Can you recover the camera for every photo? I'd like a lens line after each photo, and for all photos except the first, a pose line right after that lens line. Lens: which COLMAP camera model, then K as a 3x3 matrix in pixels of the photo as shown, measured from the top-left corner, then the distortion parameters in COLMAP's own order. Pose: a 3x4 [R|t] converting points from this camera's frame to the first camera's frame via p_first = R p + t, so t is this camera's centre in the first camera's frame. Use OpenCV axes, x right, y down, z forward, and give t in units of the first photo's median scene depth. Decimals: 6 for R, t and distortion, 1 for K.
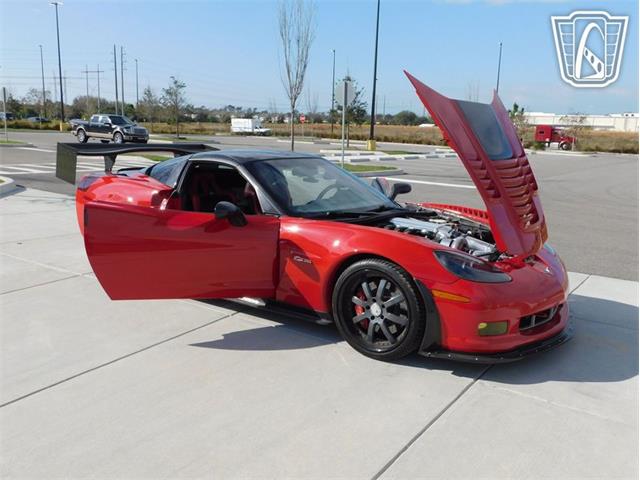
lens RADIAL K [[586.1, 0, 316.7], [0, 586.1, 234.9], [0, 0, 1]] dist [0.015628, 0.000000]
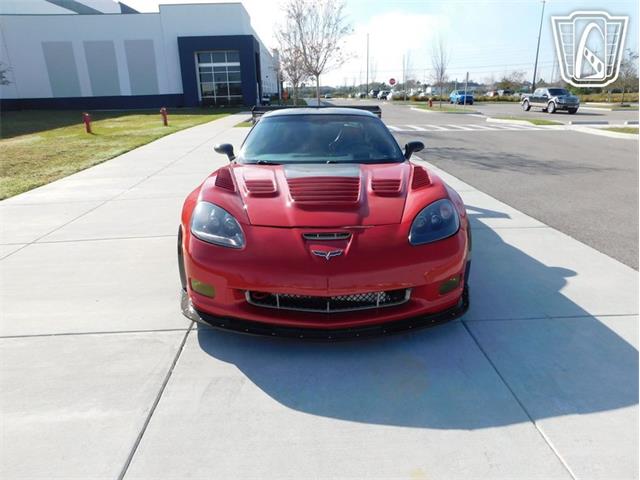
lens RADIAL K [[418.0, 0, 320.5], [0, 418.0, 234.1], [0, 0, 1]] dist [-0.063558, 0.043616]
pose [[0.606713, 0.212712, -0.765933, 0.085978], [-0.109539, 0.976713, 0.184481, -0.007211], [0.787337, -0.028027, 0.615885, 0.067326]]
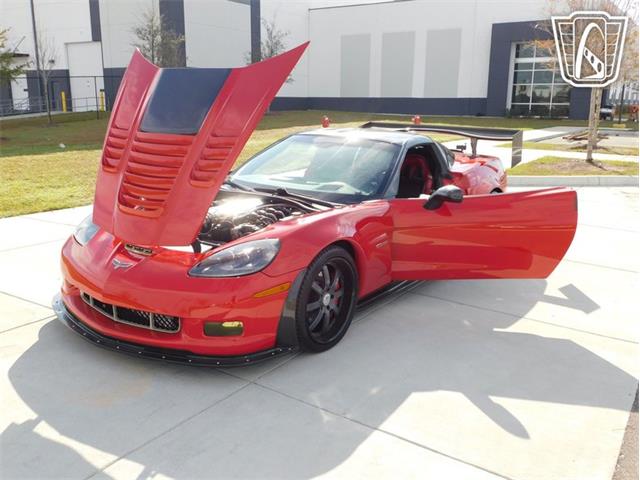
lens RADIAL K [[586.1, 0, 321.9], [0, 586.1, 235.6], [0, 0, 1]] dist [0.015628, 0.000000]
pose [[0.015001, 0.195598, -0.980569, 0.133354], [-0.193998, 0.962614, 0.189048, -0.022513], [0.980887, 0.187393, 0.052386, 0.131187]]
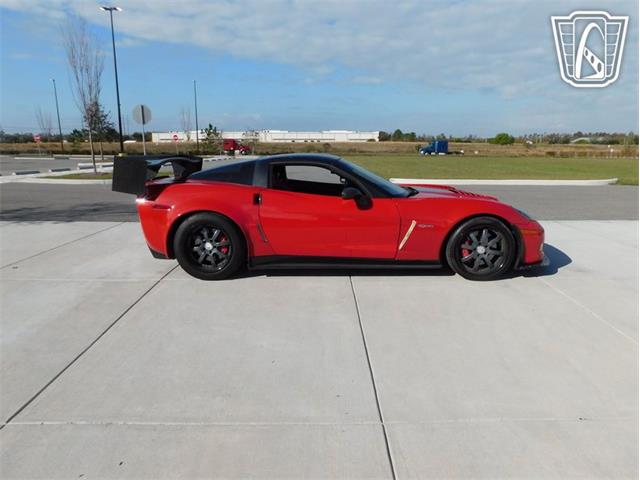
lens RADIAL K [[418.0, 0, 319.5], [0, 418.0, 236.6], [0, 0, 1]] dist [-0.063558, 0.043616]
pose [[0.818734, -0.149990, 0.554236, -0.082860], [0.125360, 0.988685, 0.082377, -0.004806], [-0.560321, 0.002035, 0.828273, 0.033201]]
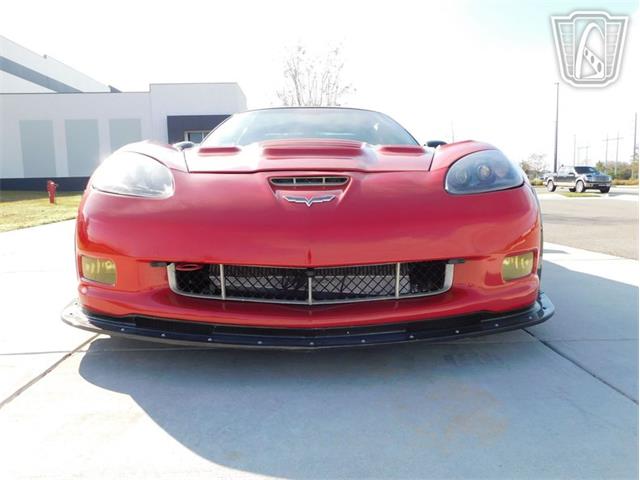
lens RADIAL K [[470.3, 0, 320.0], [0, 470.3, 234.7], [0, 0, 1]] dist [-0.009472, 0.009866]
pose [[0.603568, 0.040059, -0.796304, 0.073540], [-0.110025, 0.993367, -0.033422, 0.010637], [0.789683, 0.107786, 0.603972, 0.082048]]
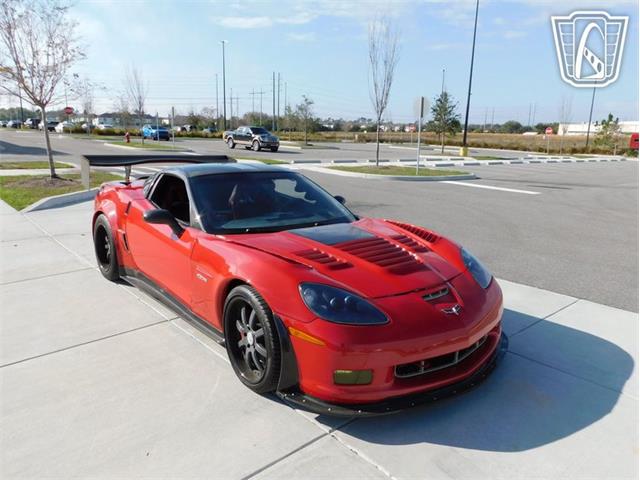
lens RADIAL K [[470.3, 0, 317.1], [0, 470.3, 235.6], [0, 0, 1]] dist [-0.009472, 0.009866]
pose [[0.971666, 0.047556, -0.231526, 0.036938], [-0.040833, 0.998596, 0.033745, -0.006810], [0.232805, -0.023335, 0.972243, 0.028099]]
